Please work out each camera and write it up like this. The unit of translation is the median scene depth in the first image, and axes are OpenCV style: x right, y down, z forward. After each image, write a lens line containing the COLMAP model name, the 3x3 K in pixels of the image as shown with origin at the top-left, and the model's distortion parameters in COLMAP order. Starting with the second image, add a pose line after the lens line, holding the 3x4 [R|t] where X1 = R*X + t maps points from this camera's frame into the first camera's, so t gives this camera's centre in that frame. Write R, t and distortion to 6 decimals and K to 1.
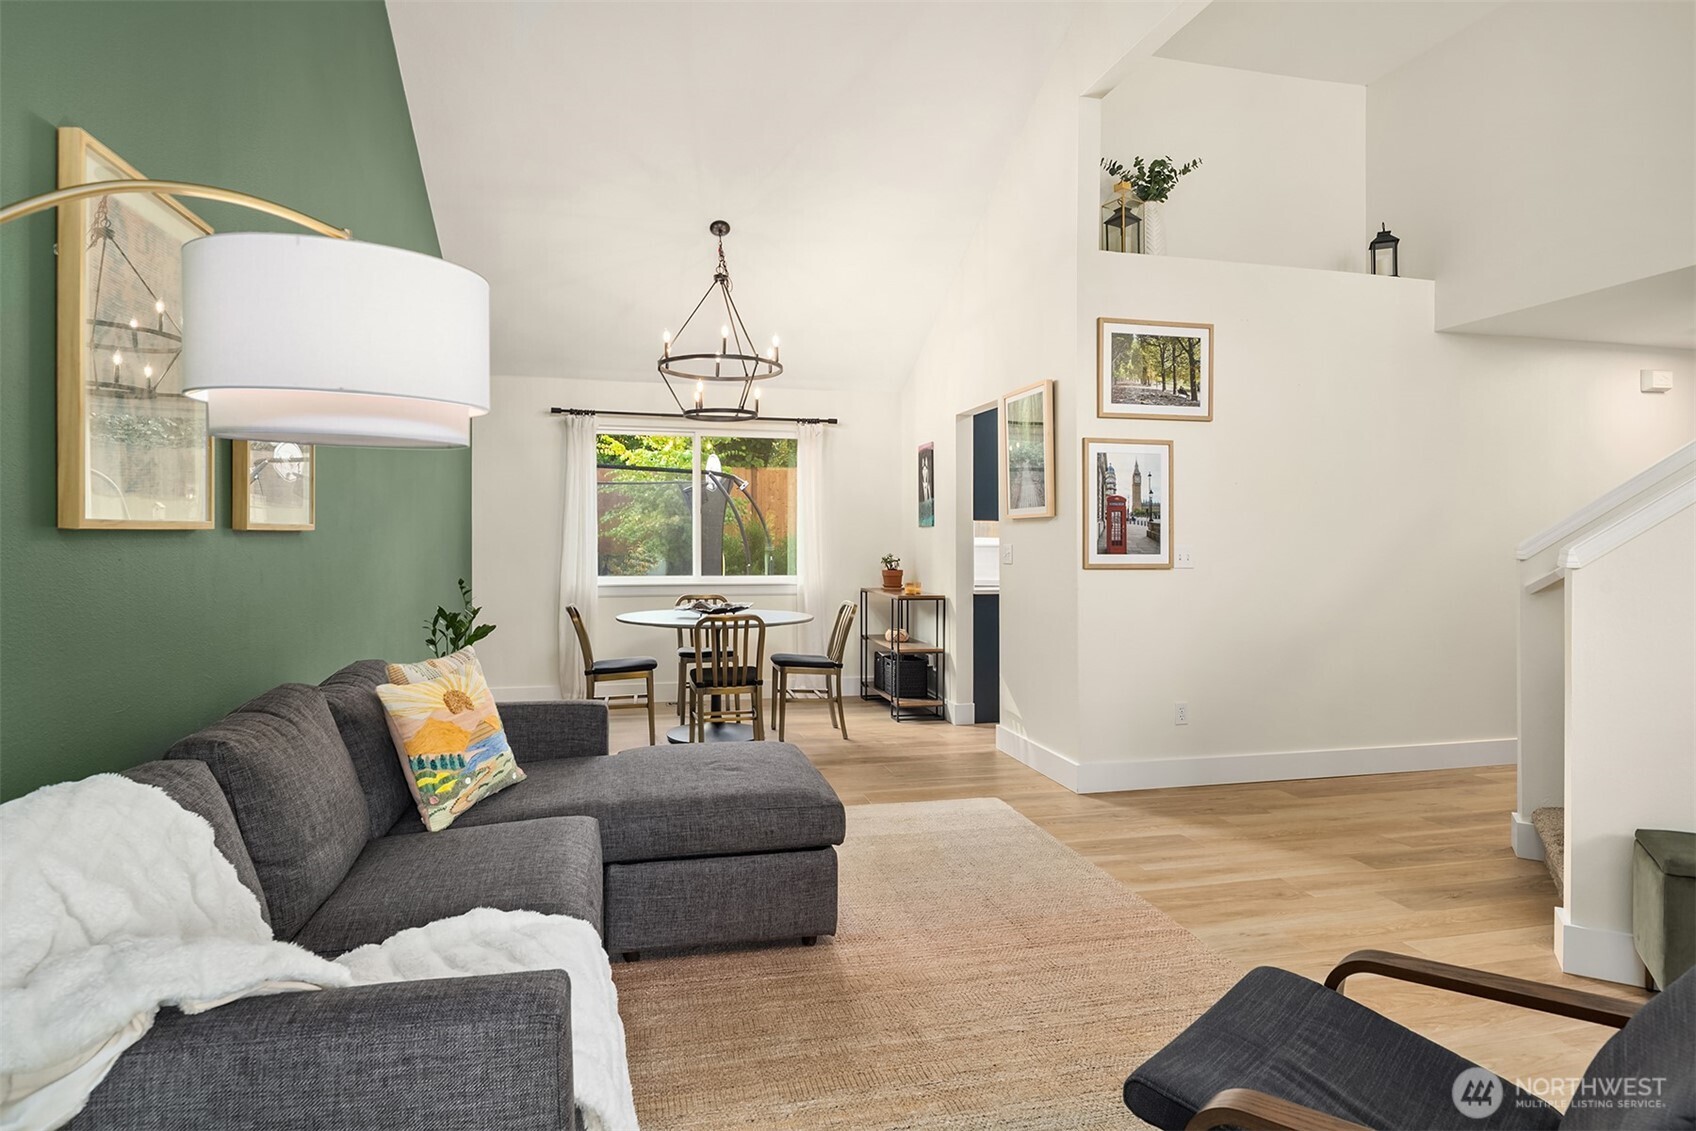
lens RADIAL K [[935.5, 0, 850.1], [0, 935.5, 556.9], [0, 0, 1]] dist [0.000965, -0.004134]
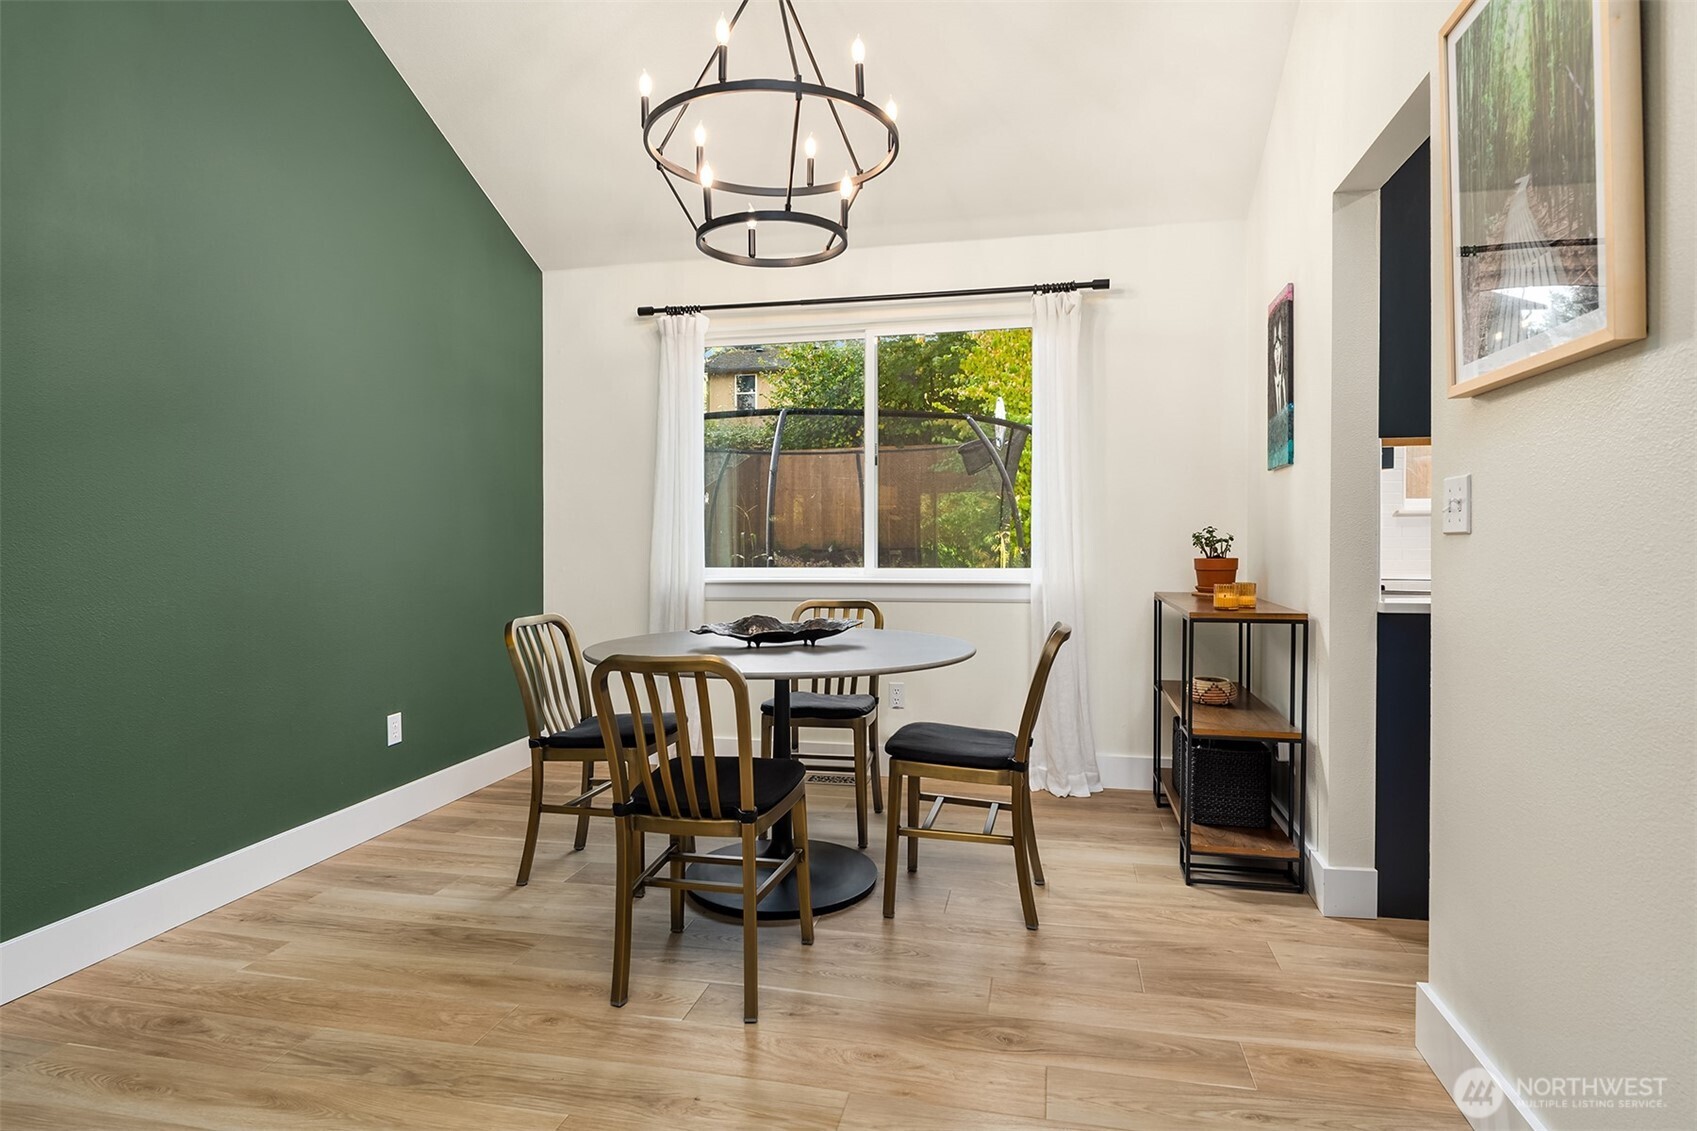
lens RADIAL K [[936.0, 0, 844.0], [0, 936.0, 562.5], [0, 0, 1]] dist [0.000965, -0.004134]
pose [[0.894632, 0.001727, -0.446800, 0.096773], [0.002938, 0.999948, 0.009747, 0.011238], [0.446793, -0.010033, 0.894581, 0.476392]]
